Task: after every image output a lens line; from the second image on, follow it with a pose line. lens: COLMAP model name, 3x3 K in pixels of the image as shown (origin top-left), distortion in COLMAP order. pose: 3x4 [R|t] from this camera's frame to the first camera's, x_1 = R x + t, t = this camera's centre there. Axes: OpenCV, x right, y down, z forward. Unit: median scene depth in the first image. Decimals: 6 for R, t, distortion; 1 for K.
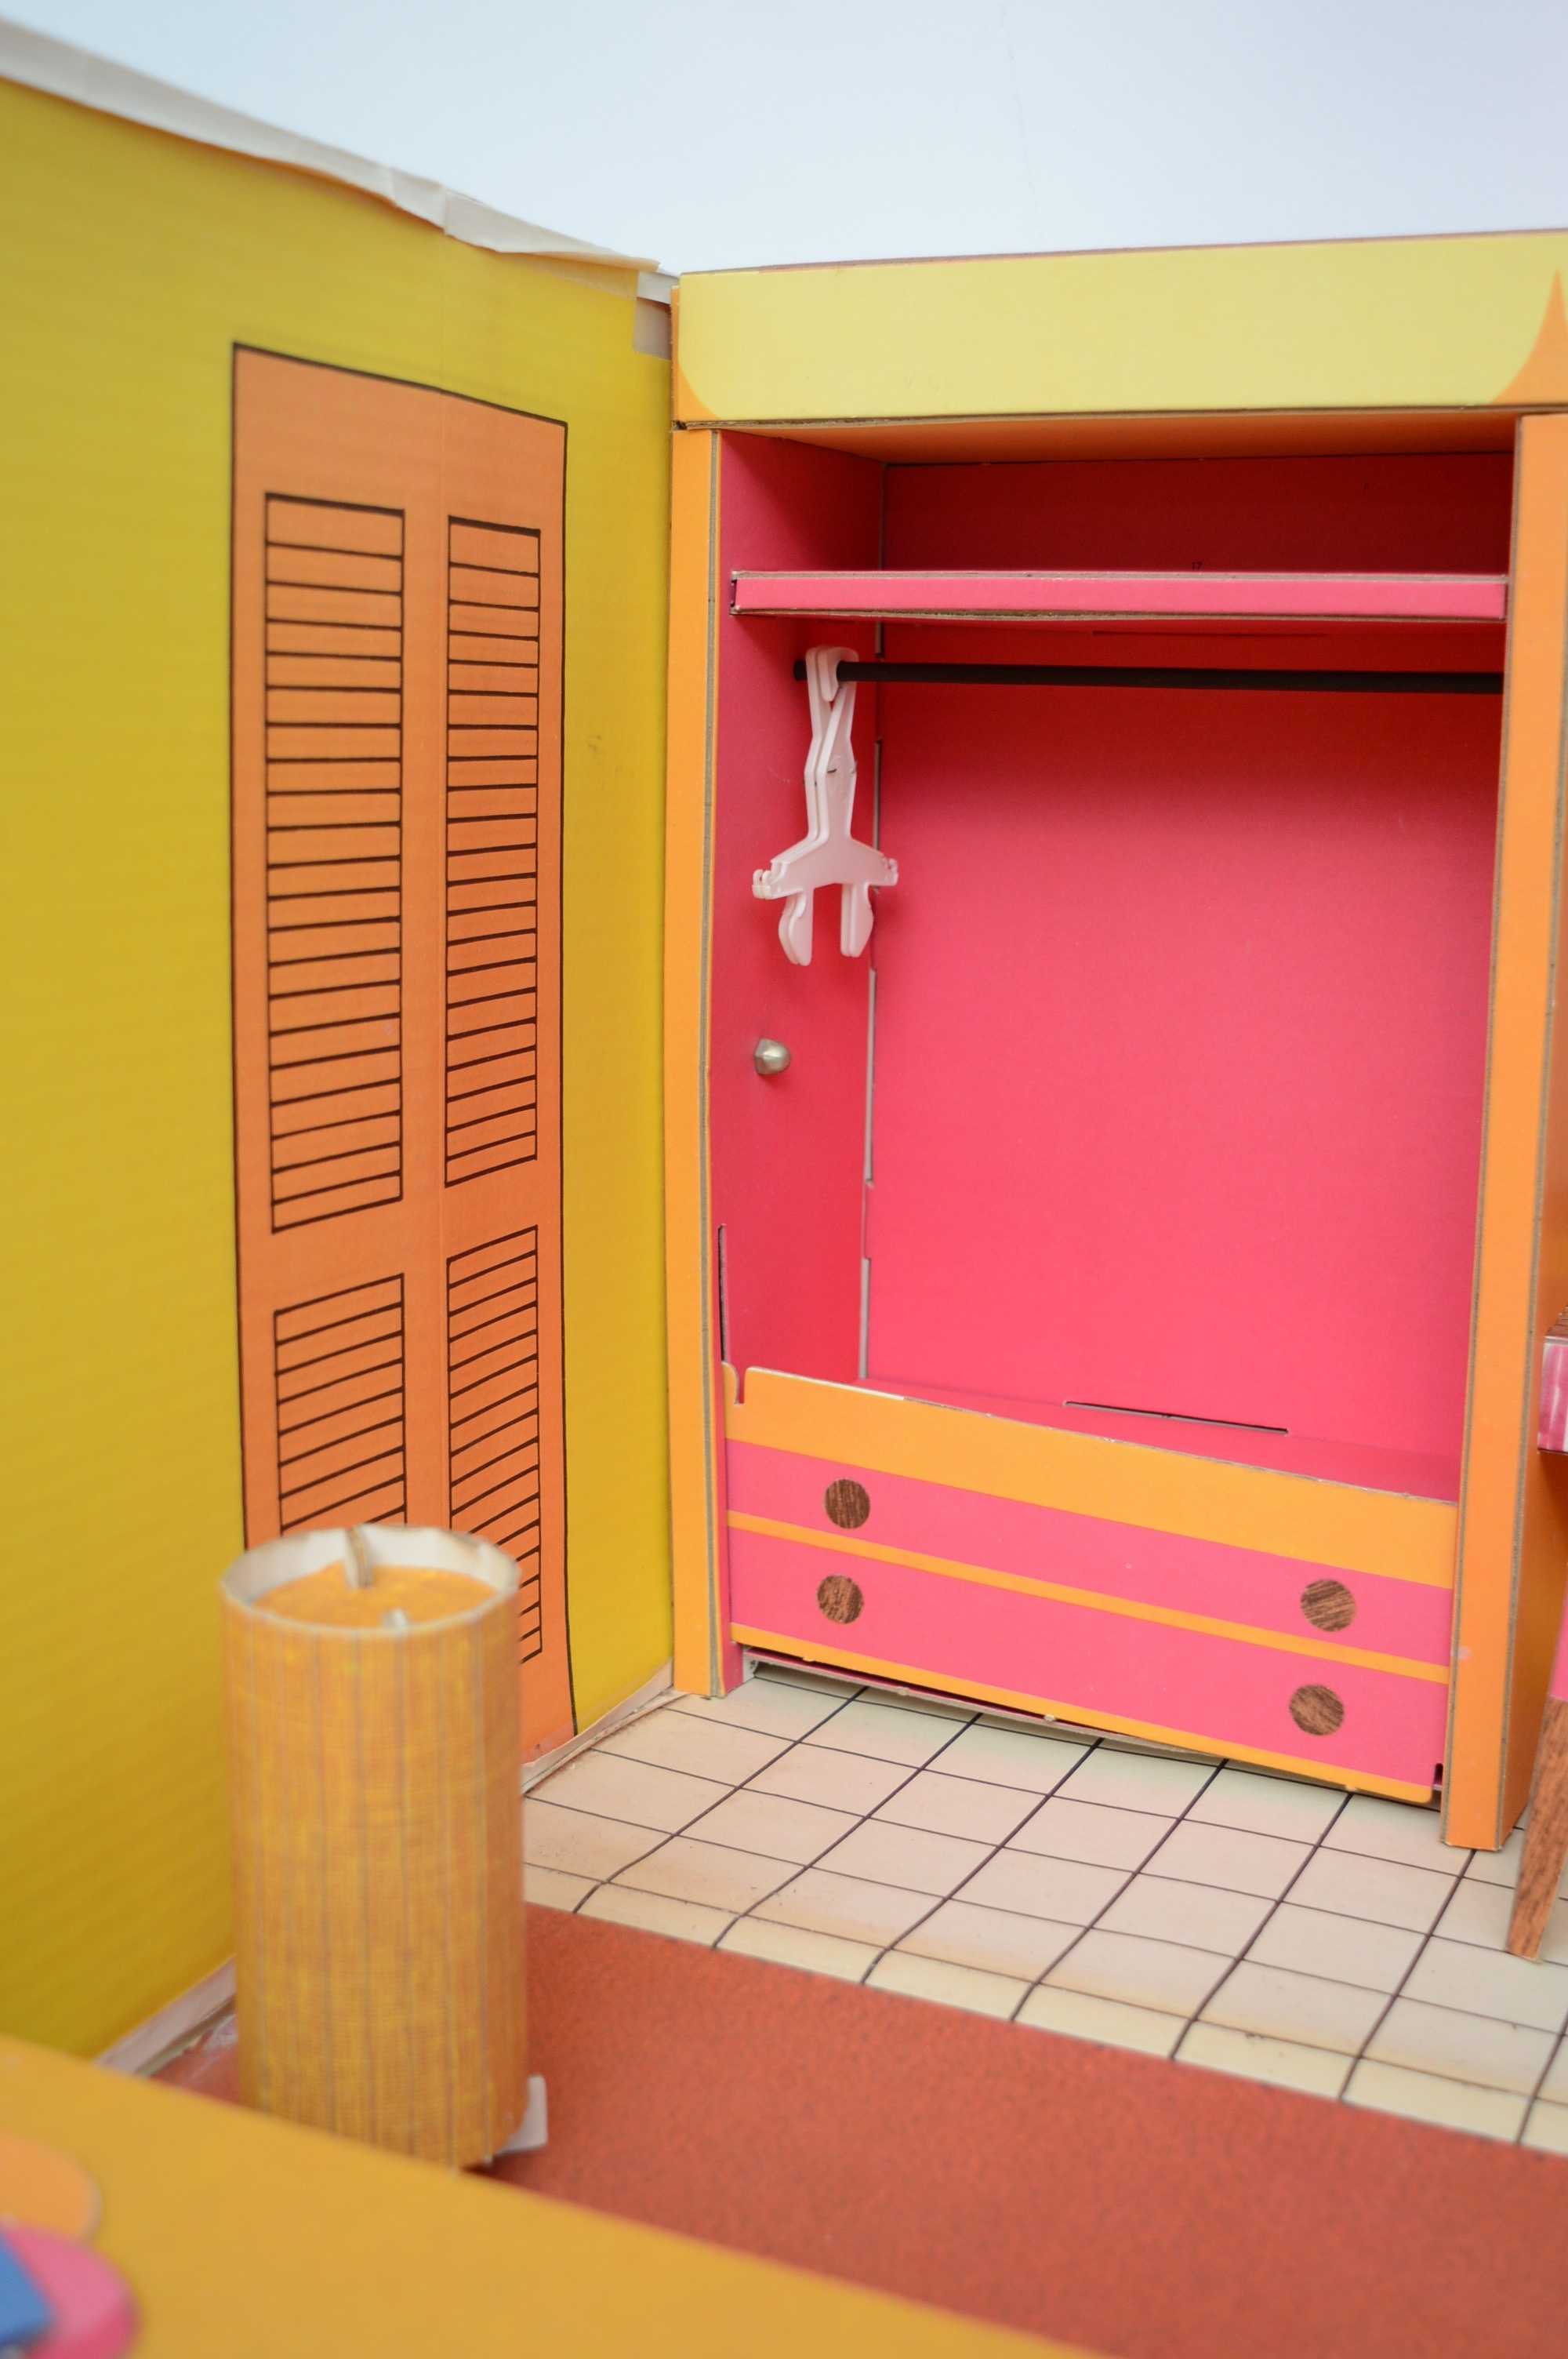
lens RADIAL K [[2662.4, 0, 784.0], [0, 2662.4, 1179.5], [0, 0, 1]] dist [-0.061617, -0.014527]
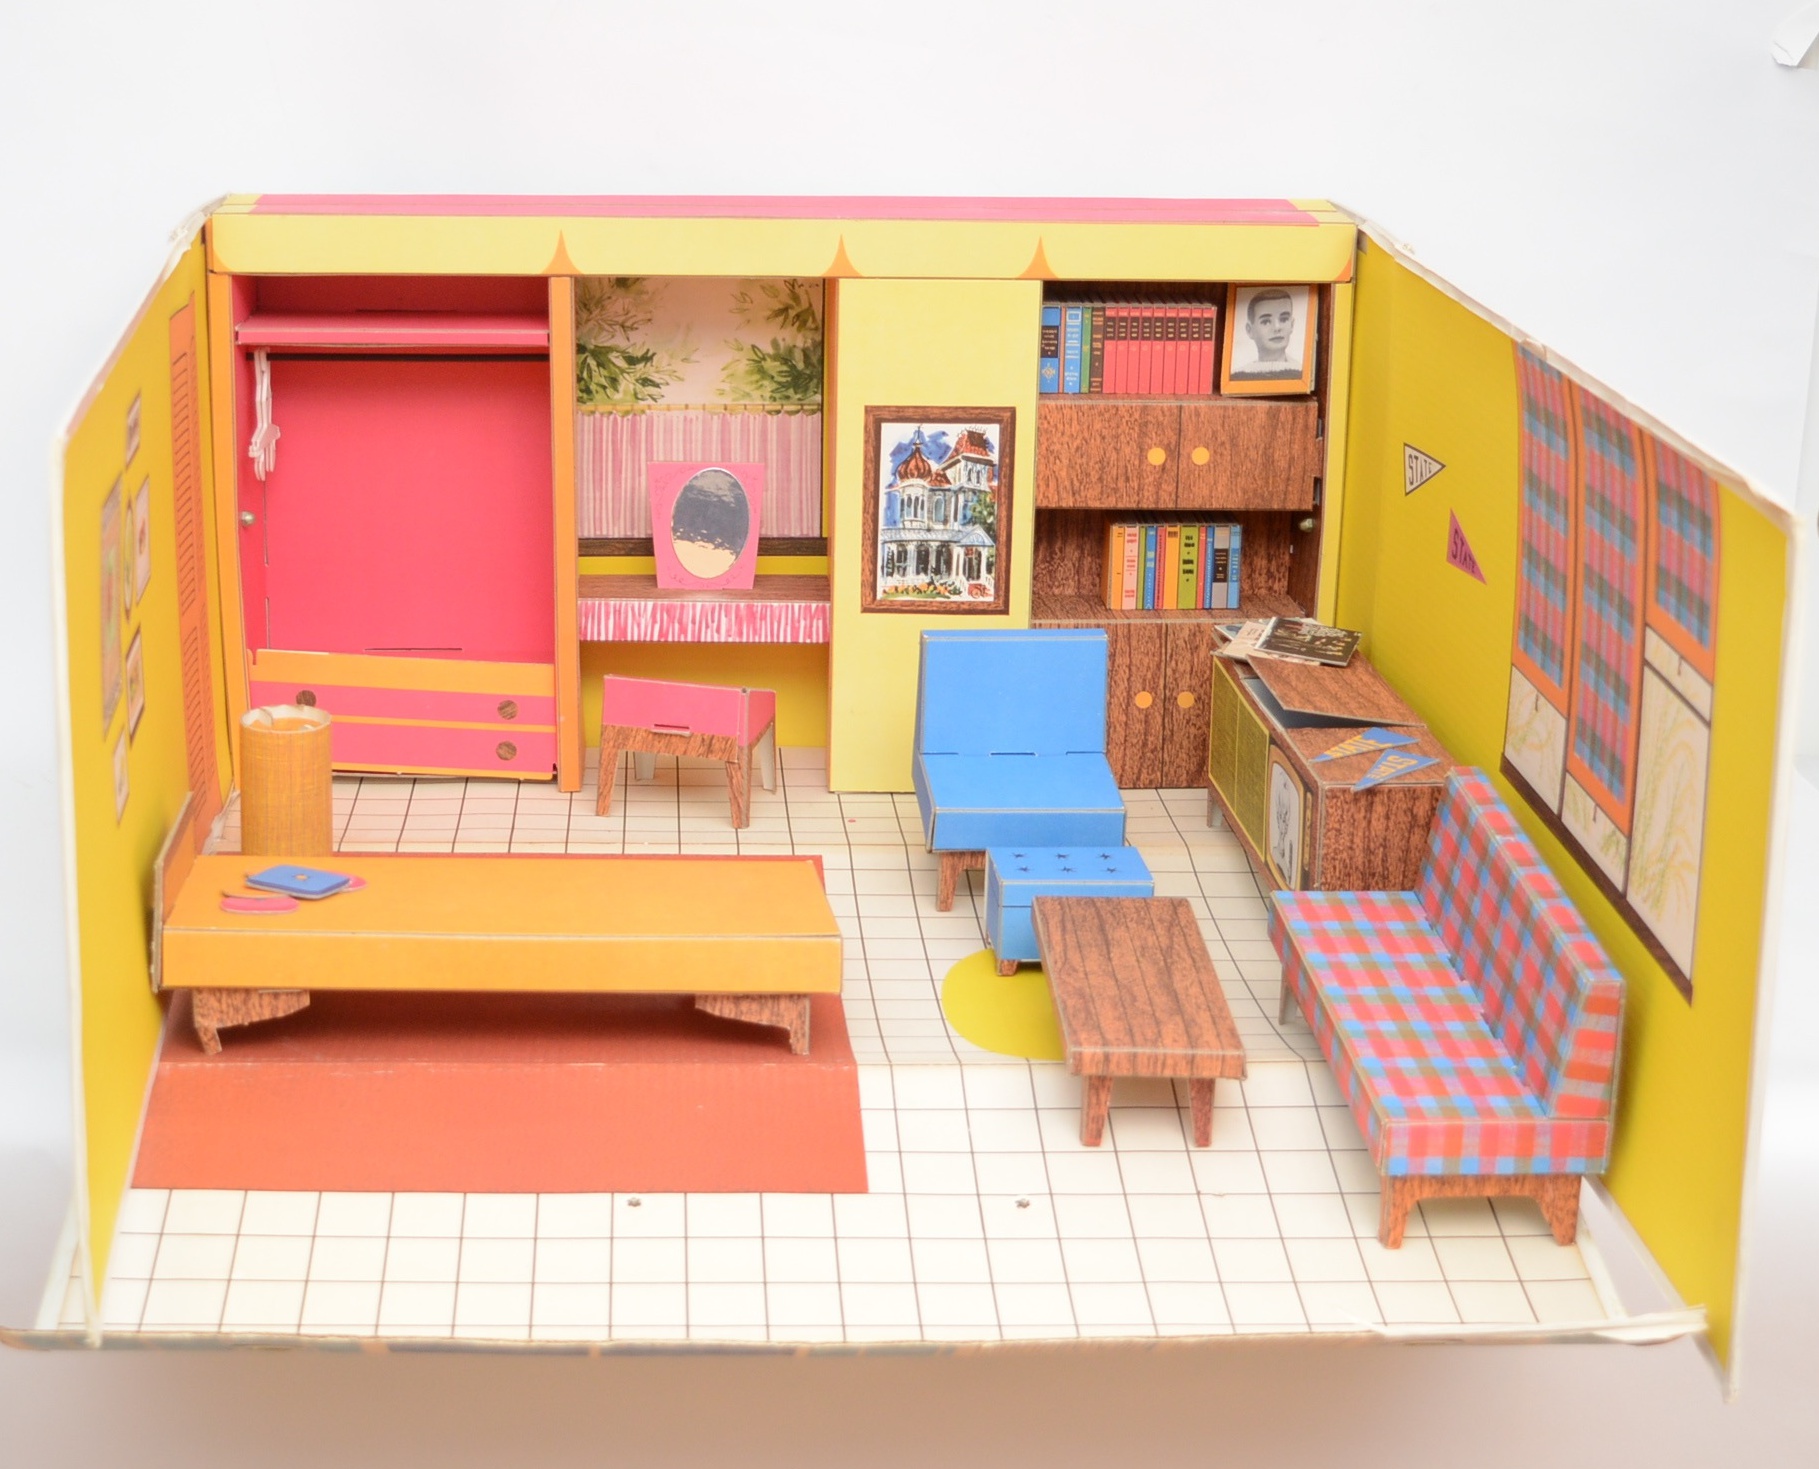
lens RADIAL K [[4958.0, 0, 909.5], [0, 4958.0, 734.5], [0, 0, 1]] dist [-0.108169, -0.145384]
pose [[0.879790, -0.131433, 0.456832, -1.693113], [0.088552, 0.989509, 0.114148, -0.340658], [-0.467043, -0.059973, 0.882199, -3.522887]]
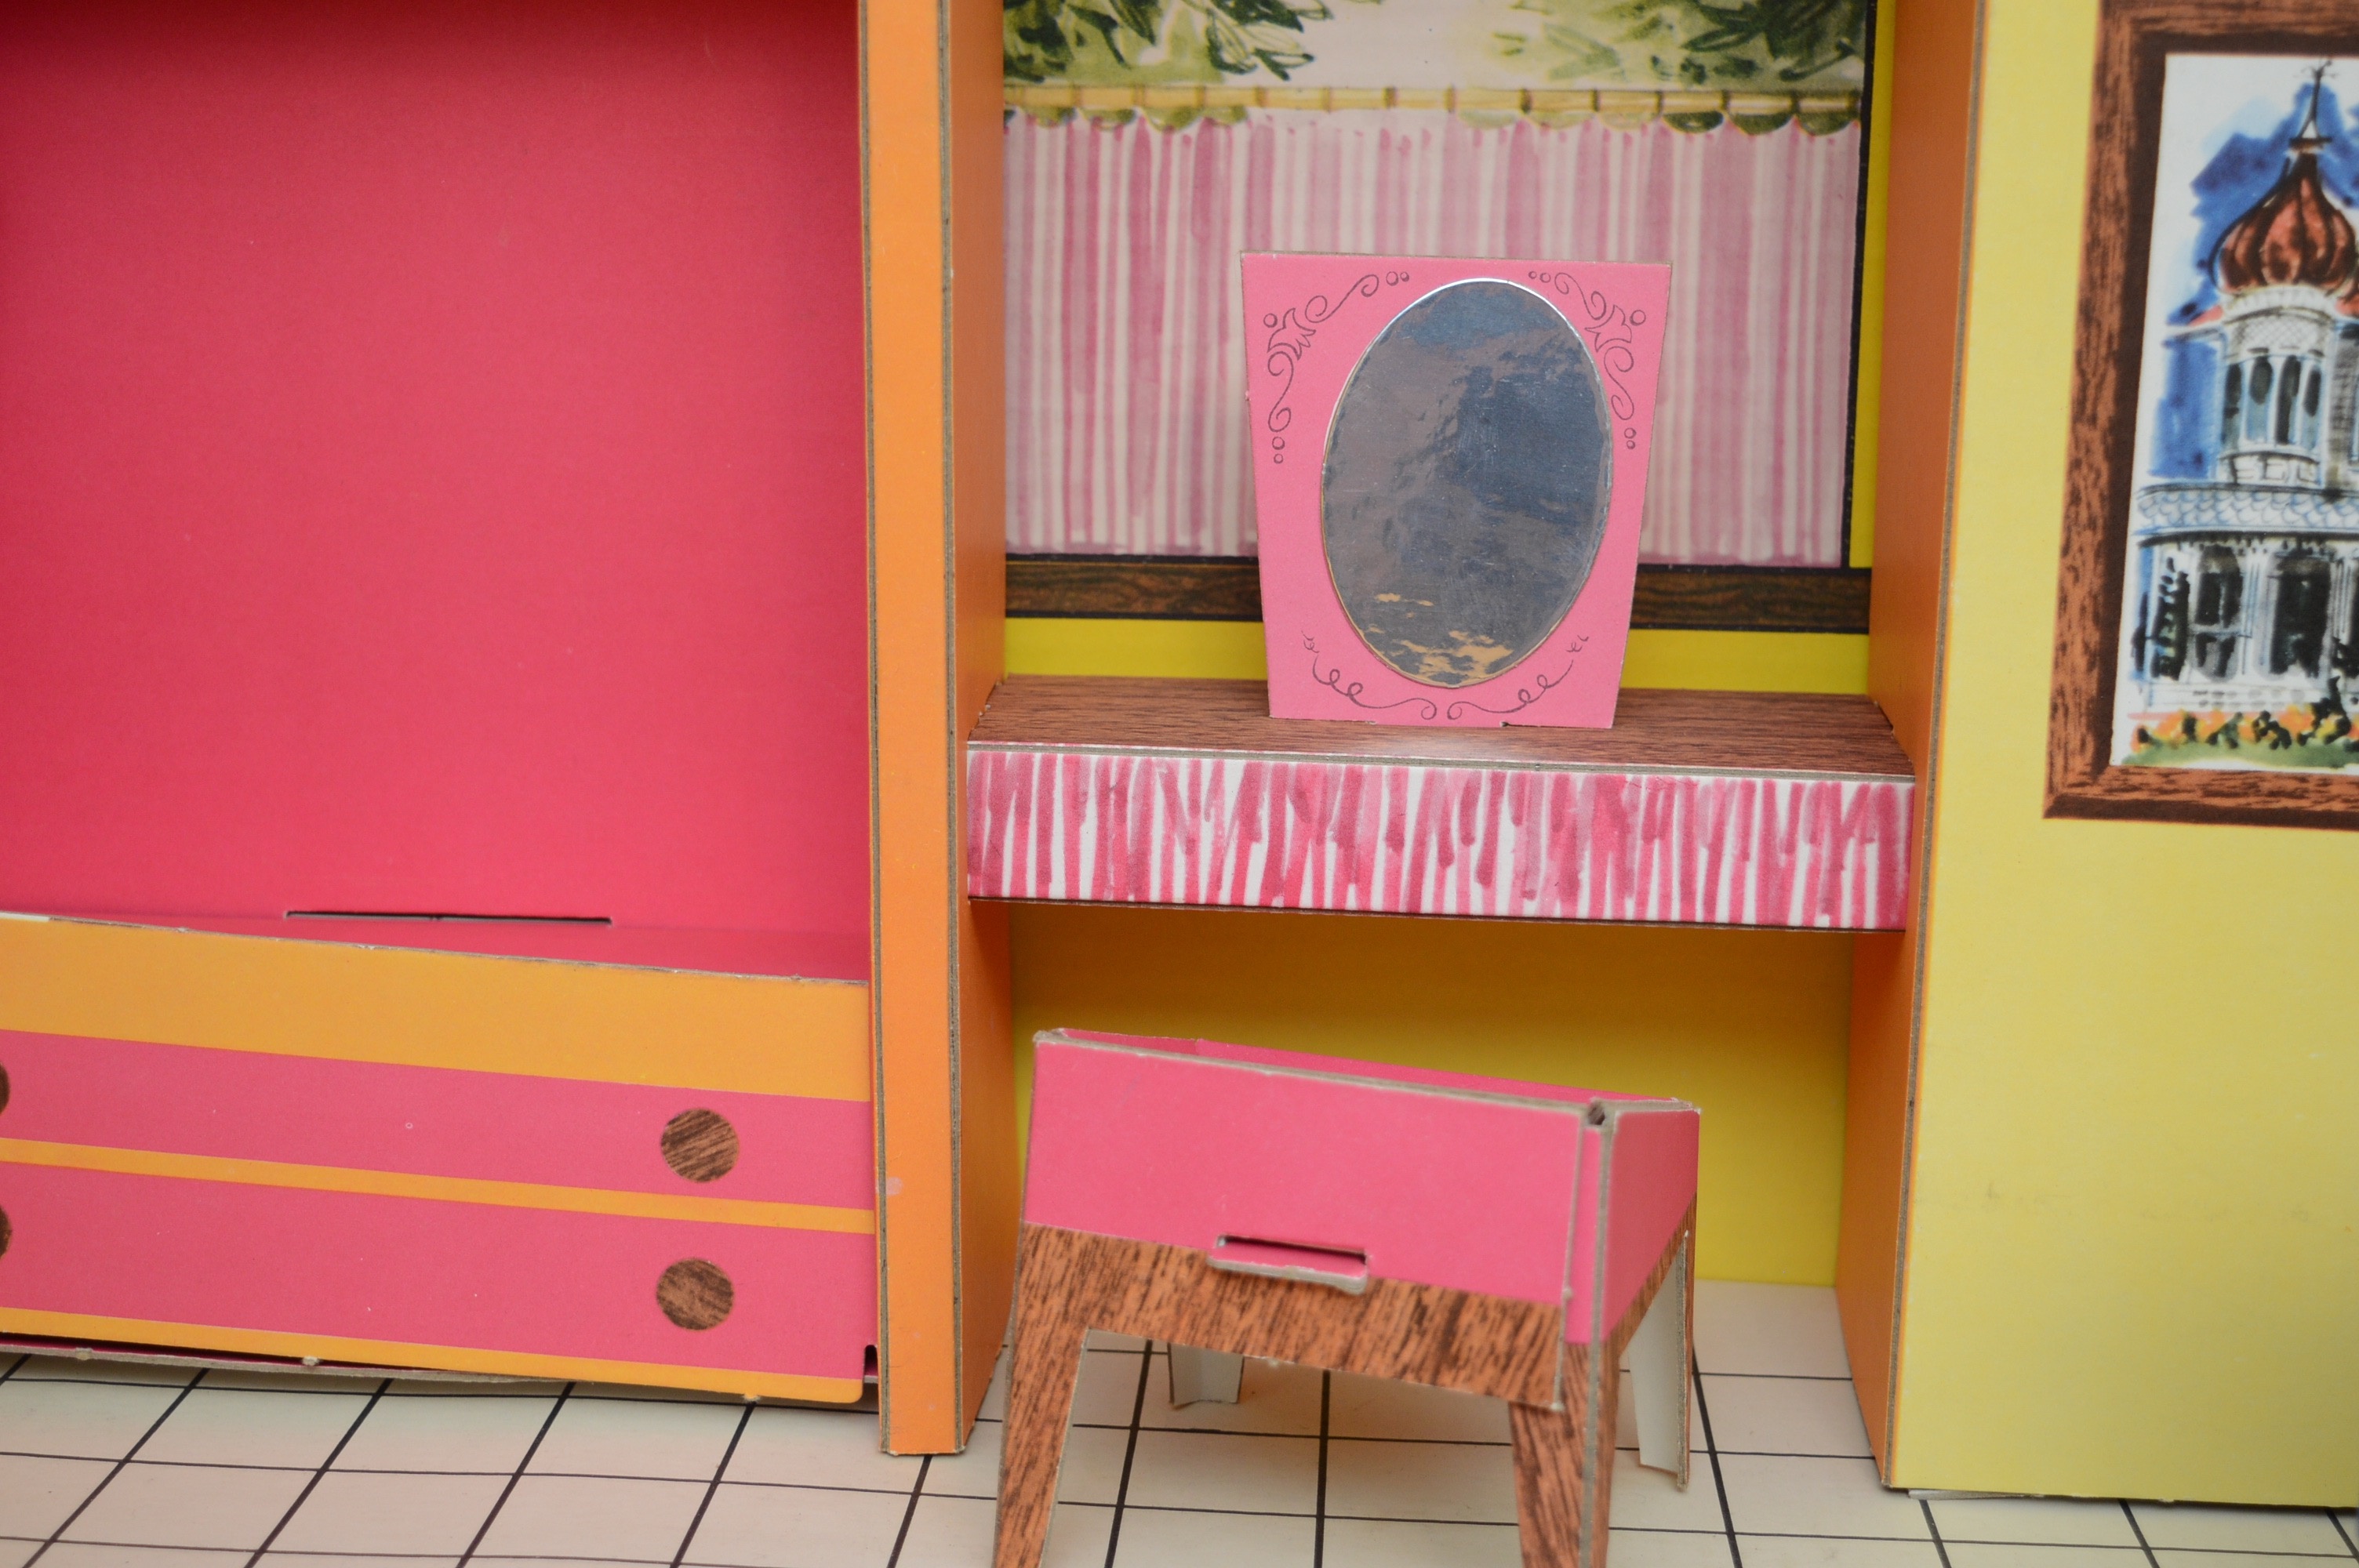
lens RADIAL K [[3584.2, 0, 1179.5], [0, 3584.2, 784.0], [0, 0, 1]] dist [-0.016550, -0.060330]
pose [[0.926658, -0.081119, 0.367049, -0.020090], [0.071027, 0.996634, 0.040942, 0.034096], [-0.369135, -0.011868, 0.929300, 0.062306]]
